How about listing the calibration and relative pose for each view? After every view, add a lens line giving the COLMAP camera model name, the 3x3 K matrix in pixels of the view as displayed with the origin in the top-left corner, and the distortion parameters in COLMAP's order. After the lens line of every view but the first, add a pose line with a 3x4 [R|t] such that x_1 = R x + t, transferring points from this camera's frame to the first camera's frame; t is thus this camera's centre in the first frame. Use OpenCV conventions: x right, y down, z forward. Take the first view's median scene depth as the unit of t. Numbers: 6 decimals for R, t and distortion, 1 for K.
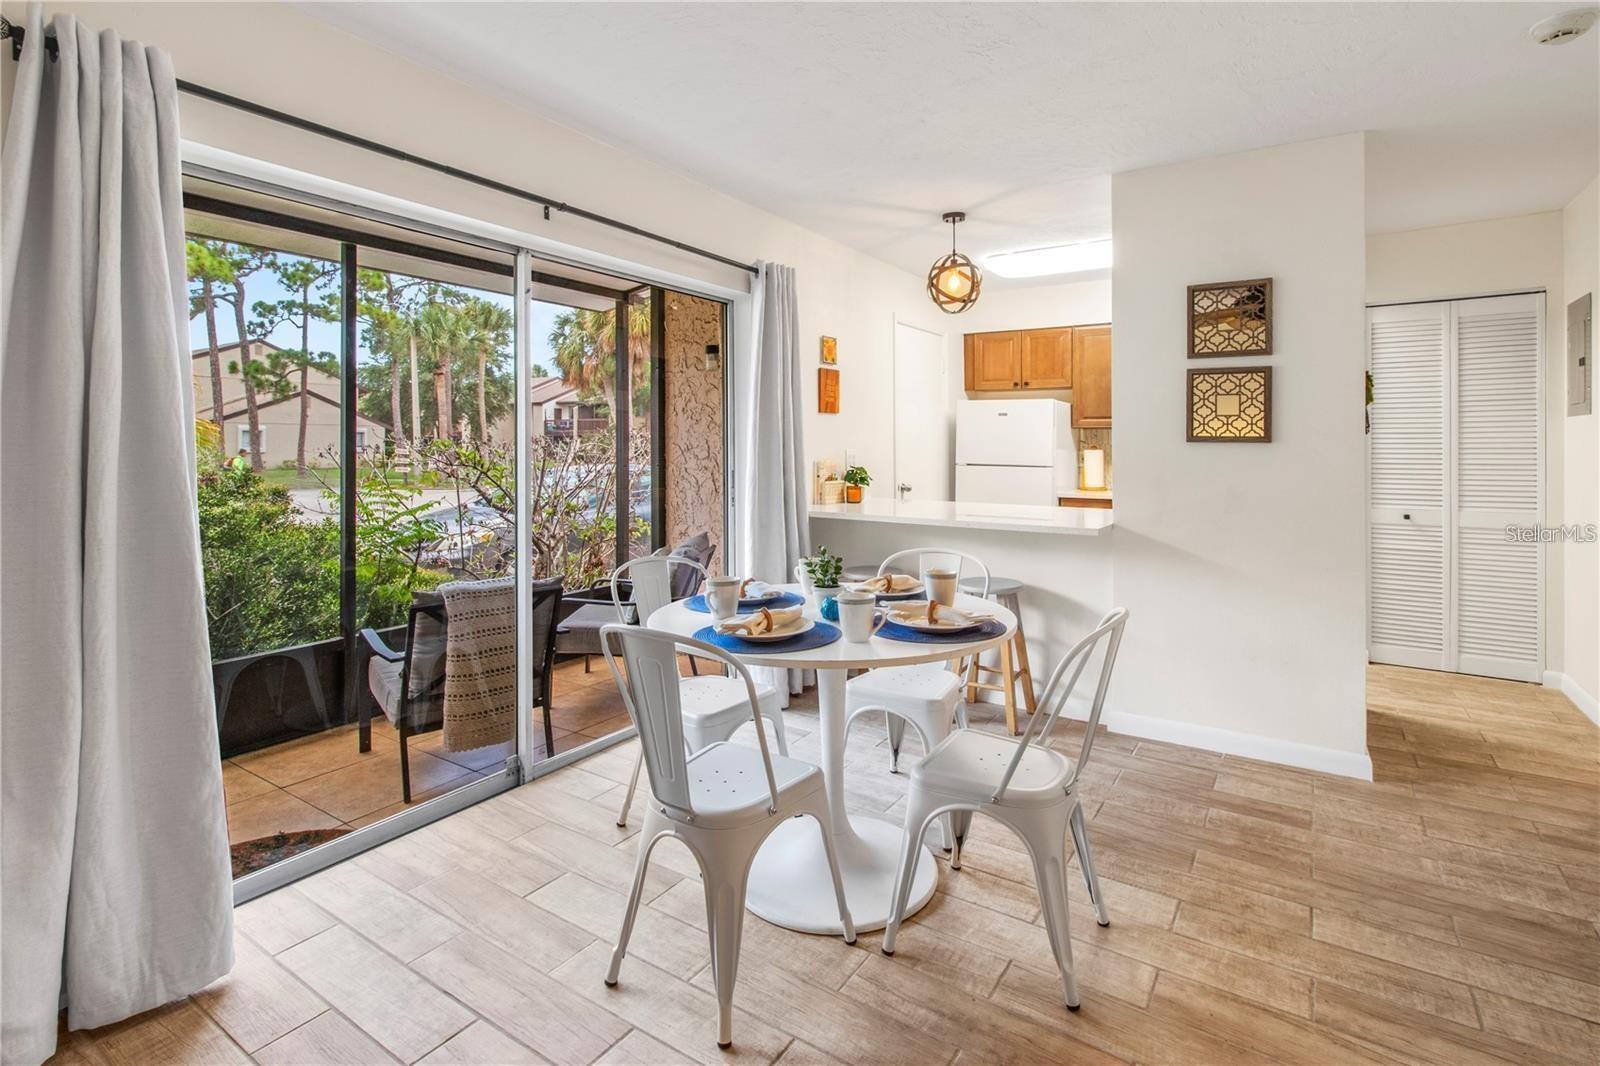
lens RADIAL K [[762.9, 0, 826.7], [0, 762.9, 452.4], [0, 0, 1]] dist [-0.004852, 0.001380]
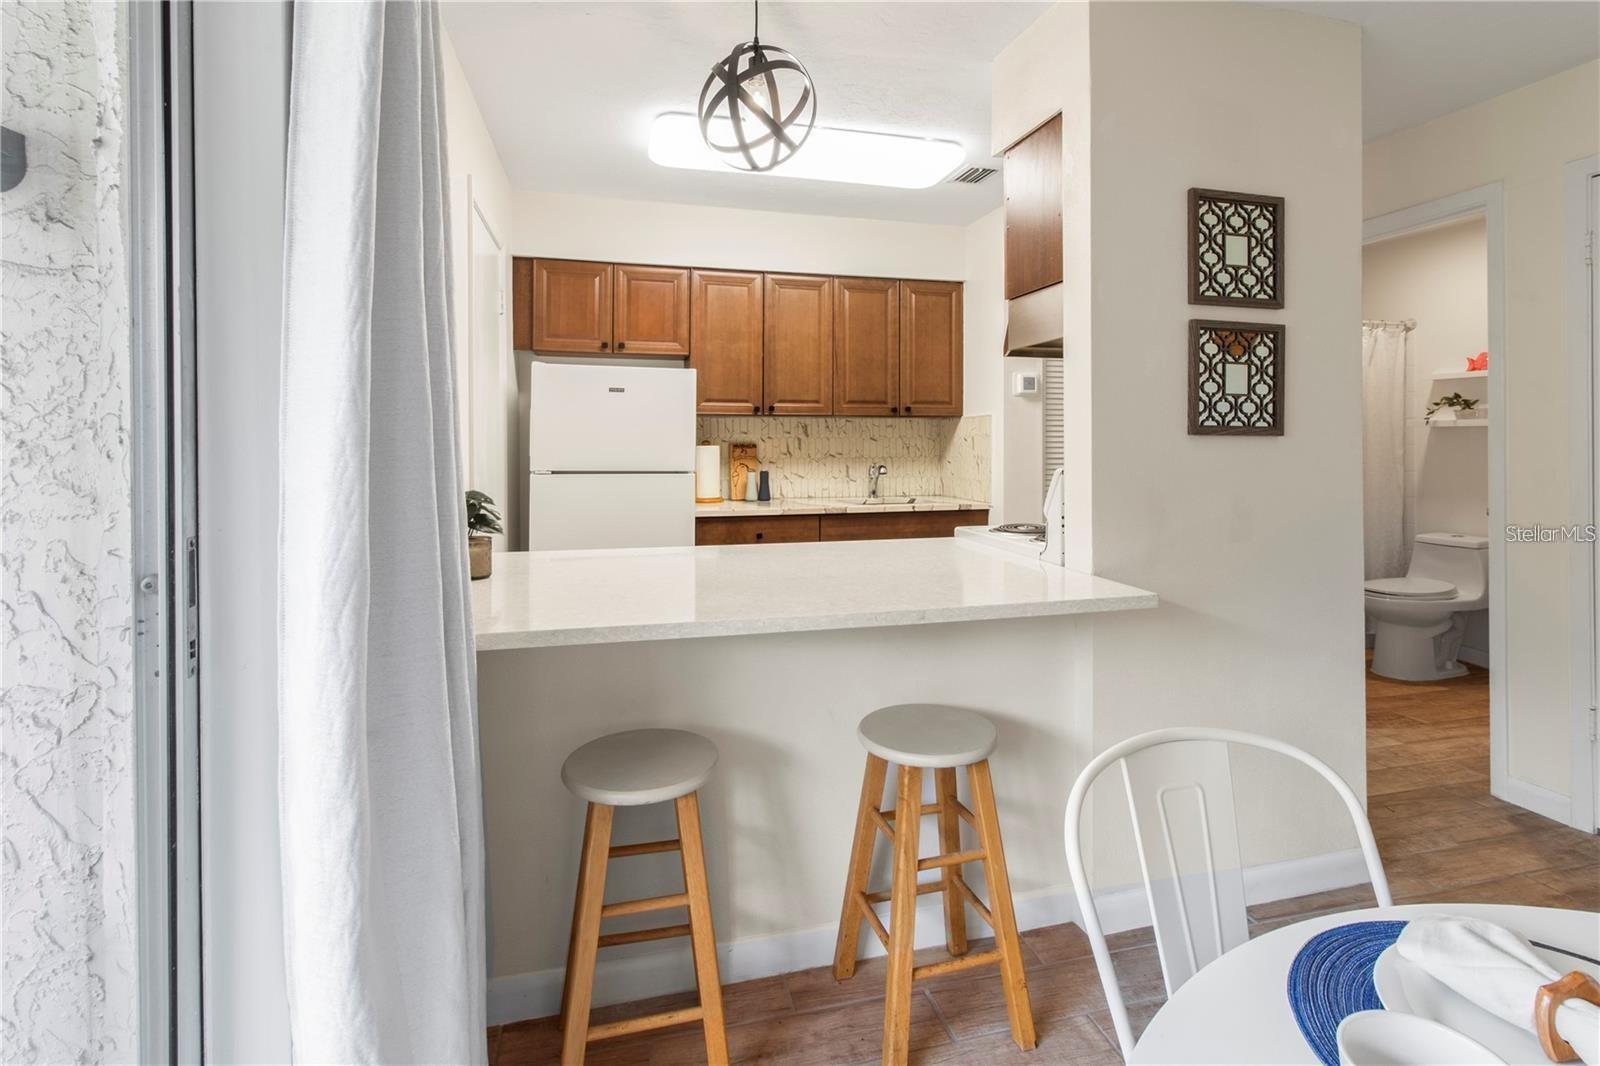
lens RADIAL K [[762.9, 0, 791.4], [0, 762.9, 445.2], [0, 0, 1]] dist [-0.004852, 0.001380]
pose [[0.687548, -0.009061, 0.726082, -0.213197], [0.008708, 0.999953, 0.004234, -0.010480], [-0.726087, 0.003412, 0.687595, 0.807304]]
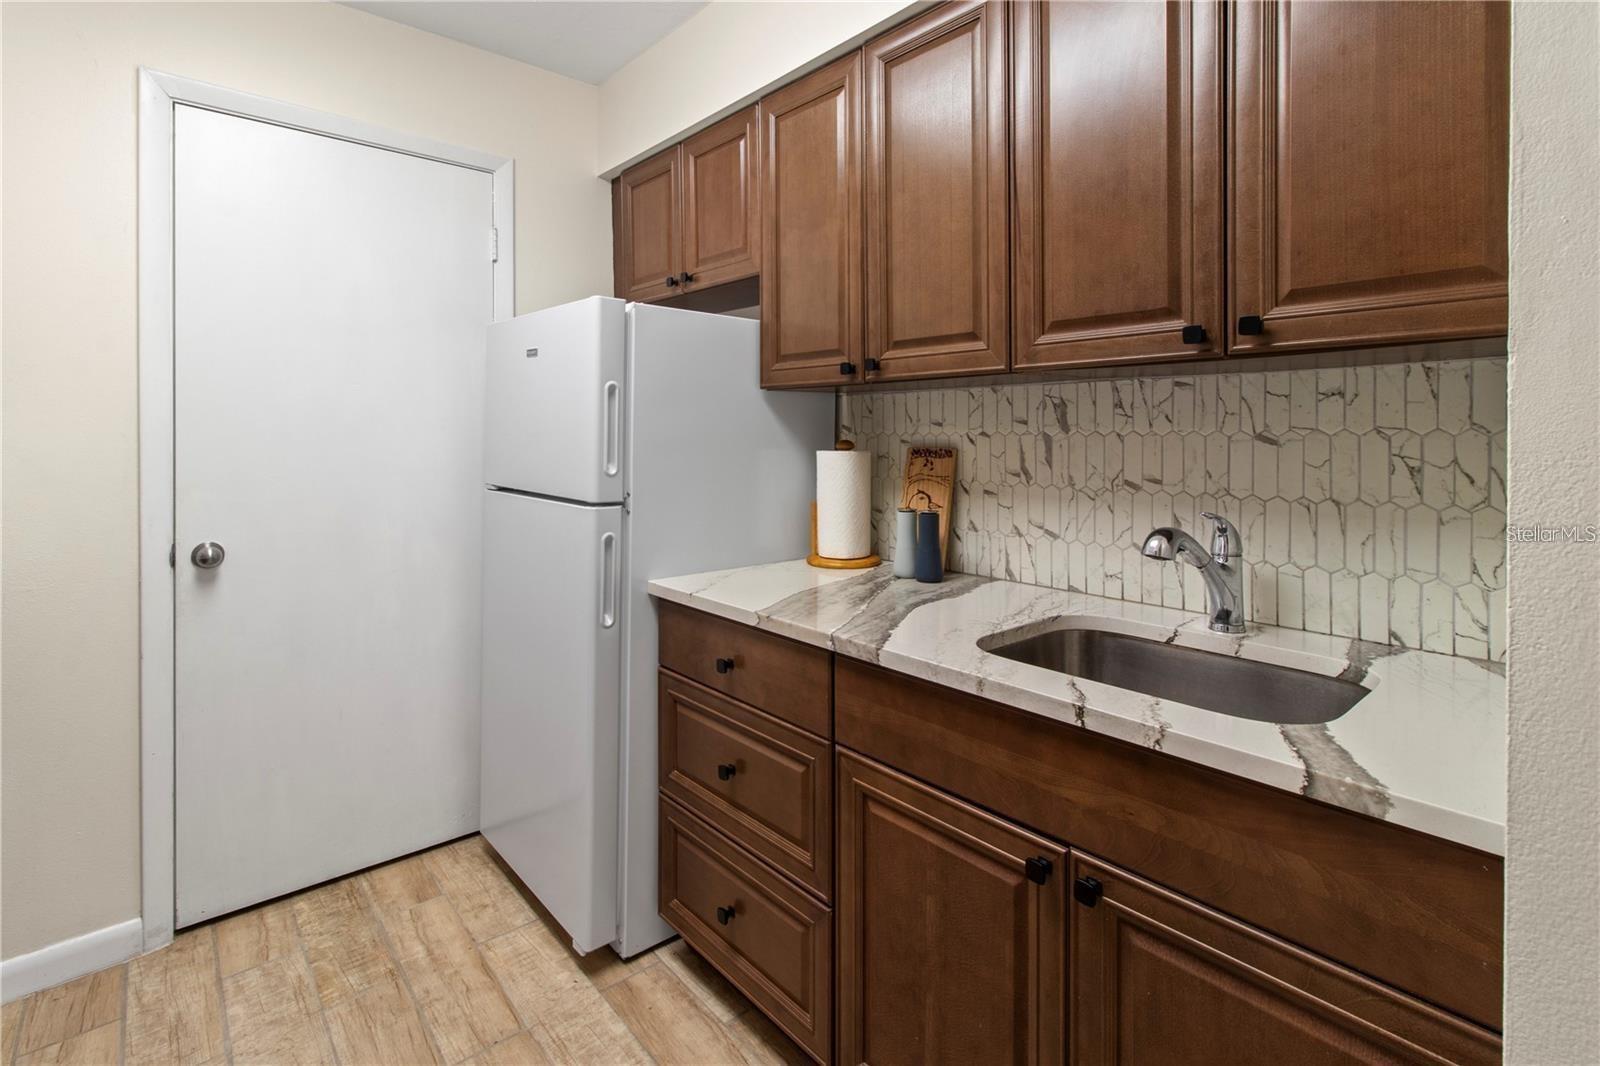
lens RADIAL K [[762.9, 0, 816.0], [0, 762.9, 441.8], [0, 0, 1]] dist [-0.004852, 0.001380]
pose [[0.960878, -0.001046, -0.276969, 0.775726], [0.001233, 0.999999, 0.000499, -0.013284], [0.276968, -0.000821, 0.960879, 1.174914]]
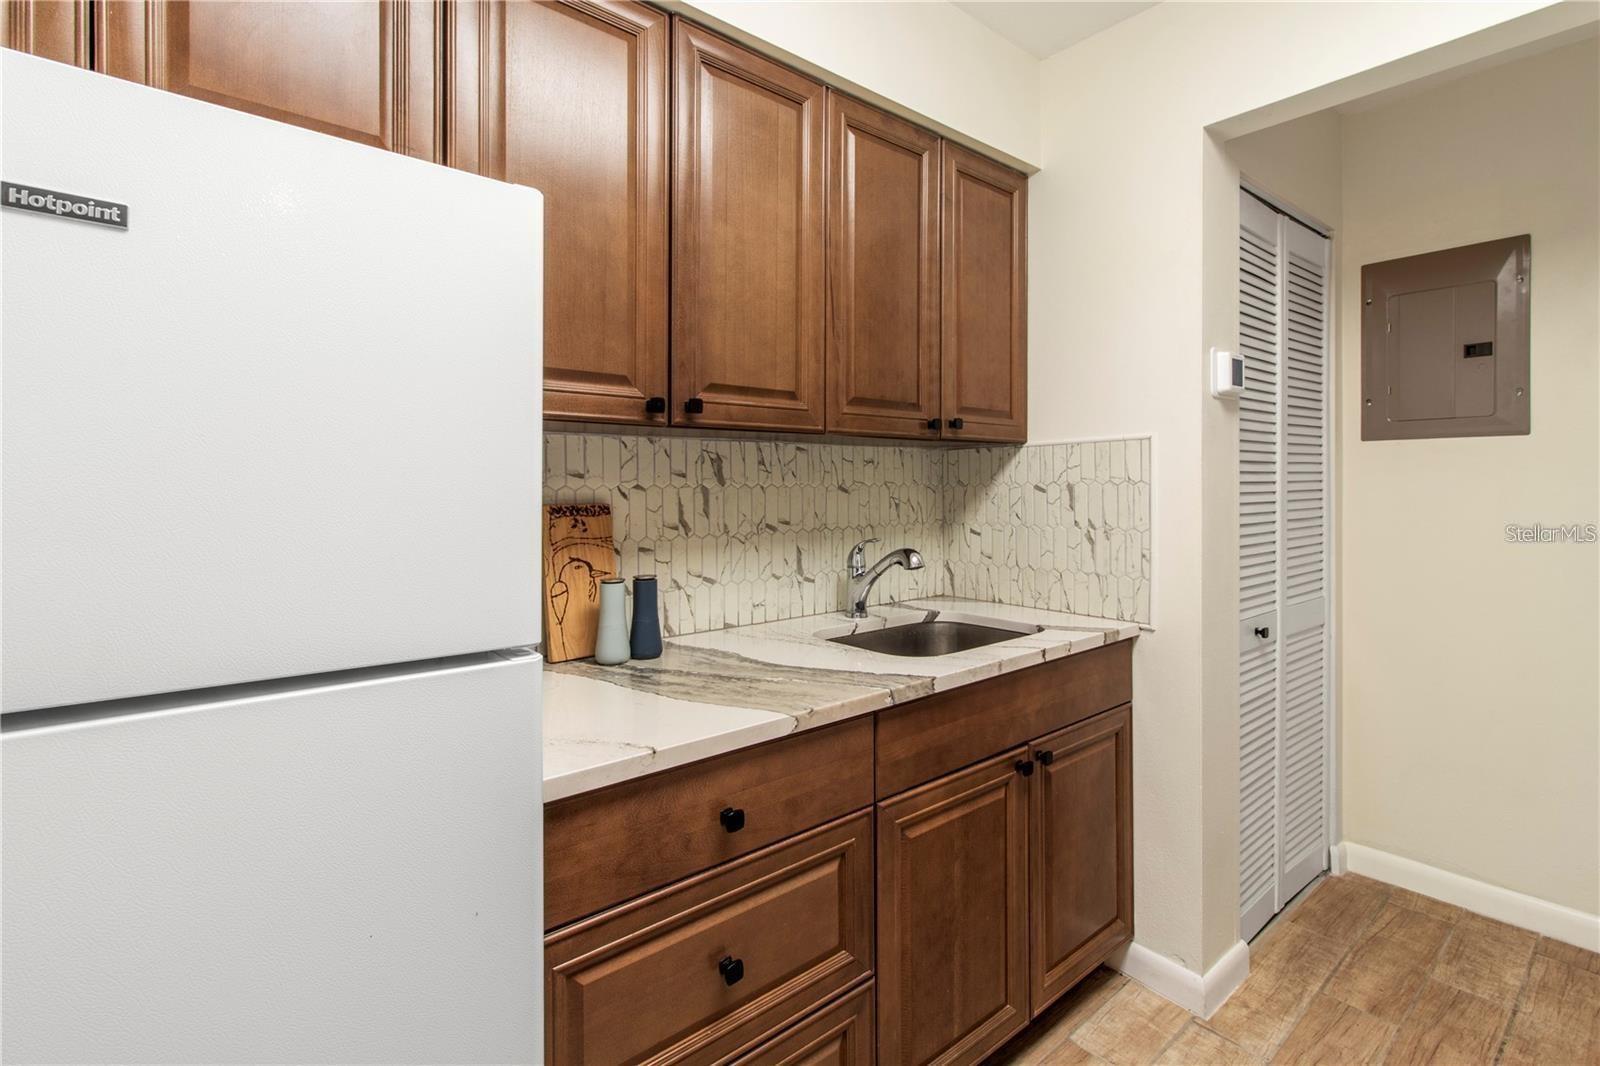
lens RADIAL K [[762.9, 0, 806.1], [0, 762.9, 485.3], [0, 0, 1]] dist [-0.004852, 0.001380]
pose [[0.292215, -0.008523, 0.956315, 0.265694], [0.011892, 0.999915, 0.005278, -0.021396], [-0.956279, 0.009830, 0.292291, 1.495639]]
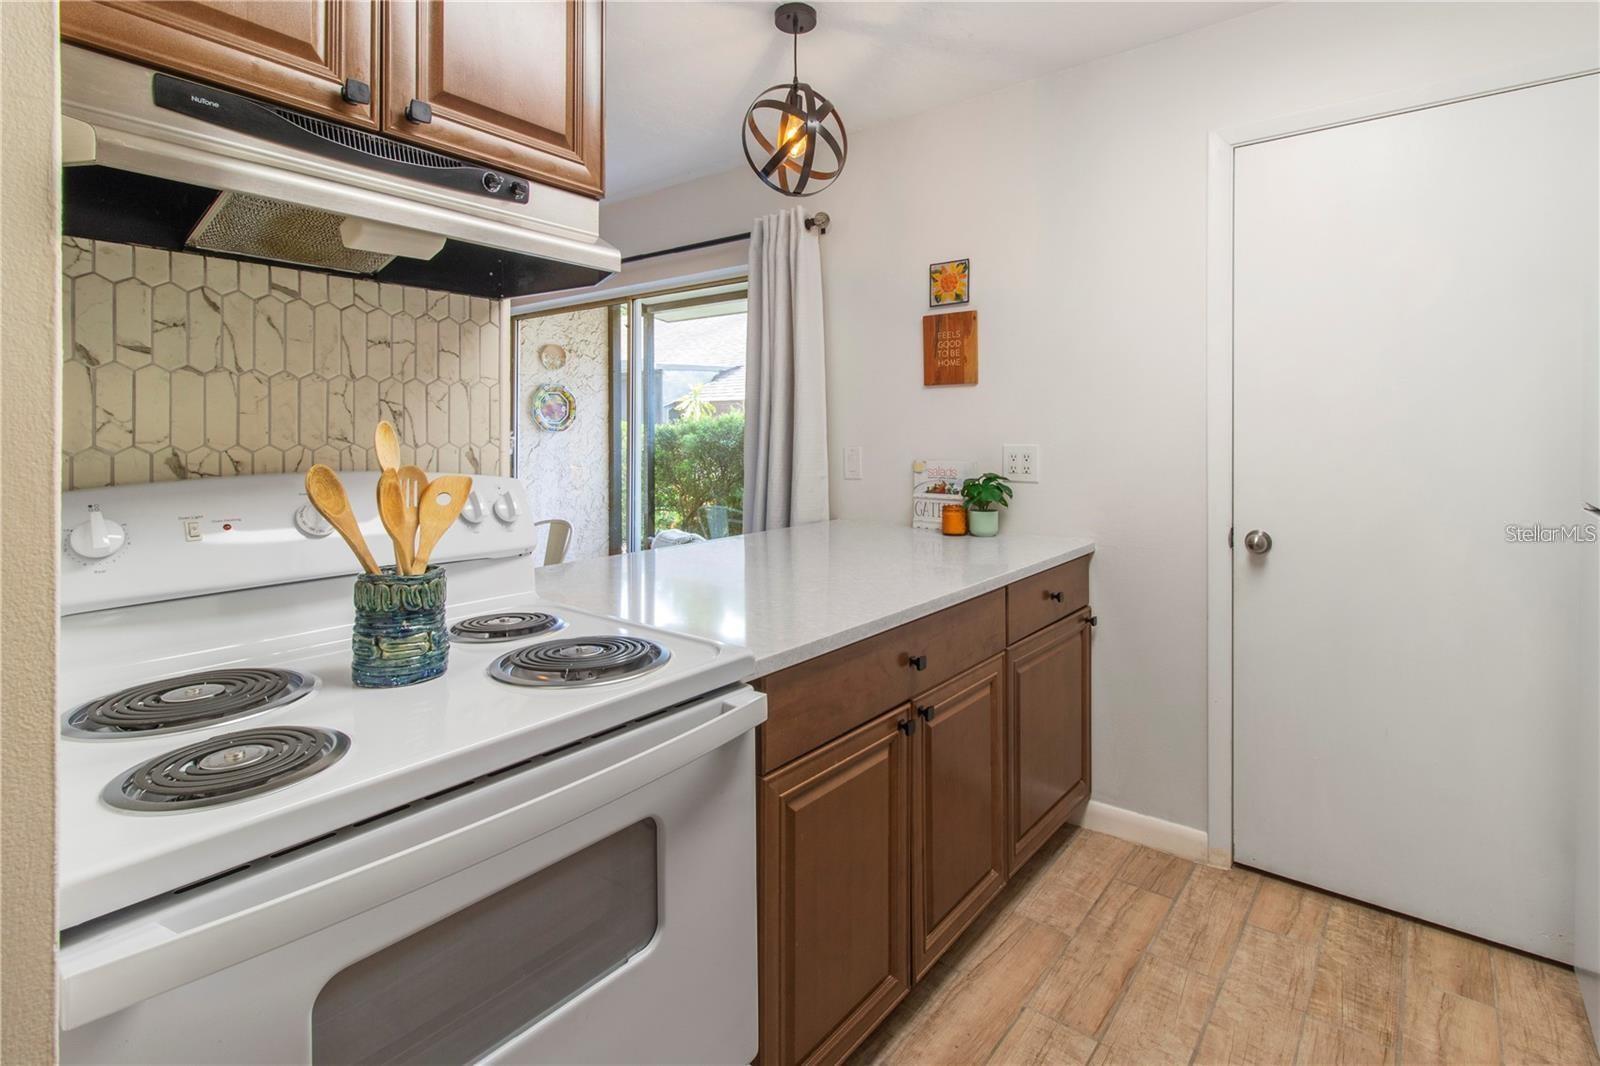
lens RADIAL K [[762.9, 0, 817.3], [0, 762.9, 434.8], [0, 0, 1]] dist [-0.004852, 0.001380]
pose [[-0.094215, 0.001313, -0.995551, 0.863179], [-0.010519, 0.999942, 0.002314, -0.016062], [0.995496, 0.010690, -0.094196, 1.311360]]
